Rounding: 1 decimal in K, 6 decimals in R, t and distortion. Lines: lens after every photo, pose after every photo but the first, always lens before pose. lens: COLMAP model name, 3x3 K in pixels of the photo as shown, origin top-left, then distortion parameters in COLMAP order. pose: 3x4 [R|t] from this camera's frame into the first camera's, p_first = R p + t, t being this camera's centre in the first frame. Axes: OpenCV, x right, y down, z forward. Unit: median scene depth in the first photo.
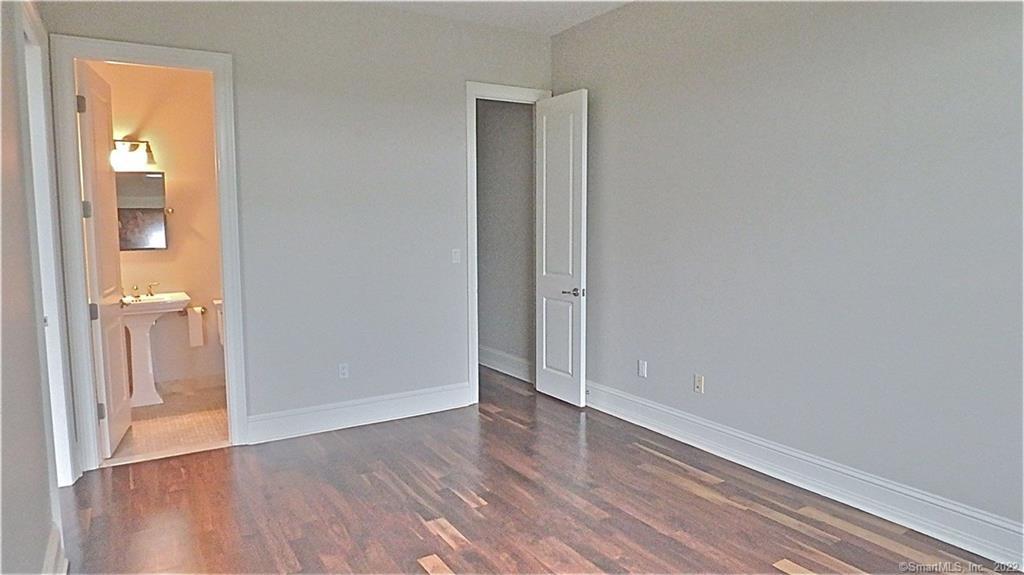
lens RADIAL K [[635.5, 0, 517.0], [0, 635.5, 283.0], [0, 0, 1]] dist [-0.039323, -0.000580]
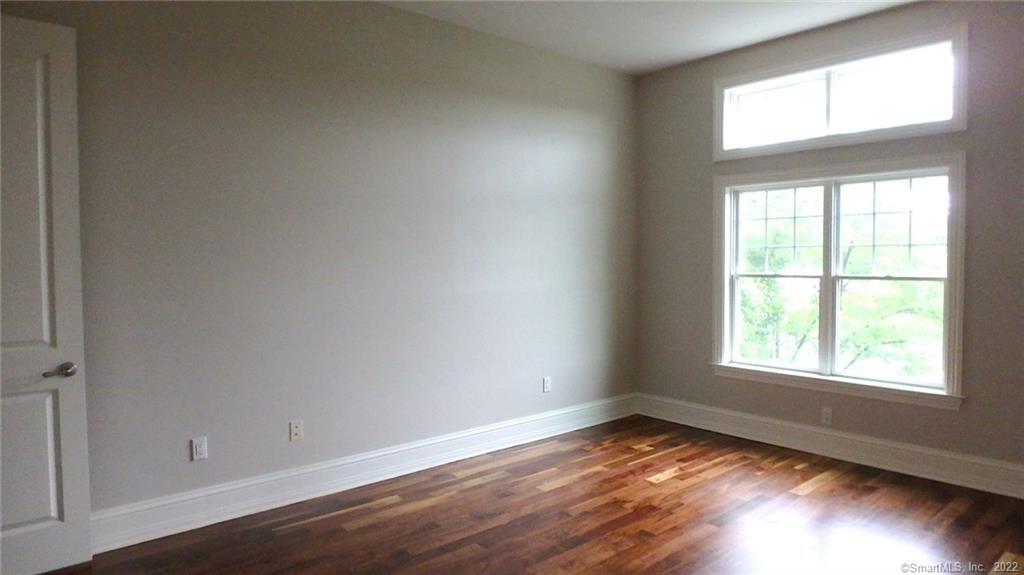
lens RADIAL K [[635.5, 0, 517.0], [0, 635.5, 283.0], [0, 0, 1]] dist [-0.039323, -0.000580]
pose [[-0.158037, -0.036141, 0.986772, -0.632824], [0.102427, 0.993339, 0.052785, -0.062674], [-0.982107, 0.109414, -0.153282, 0.806096]]
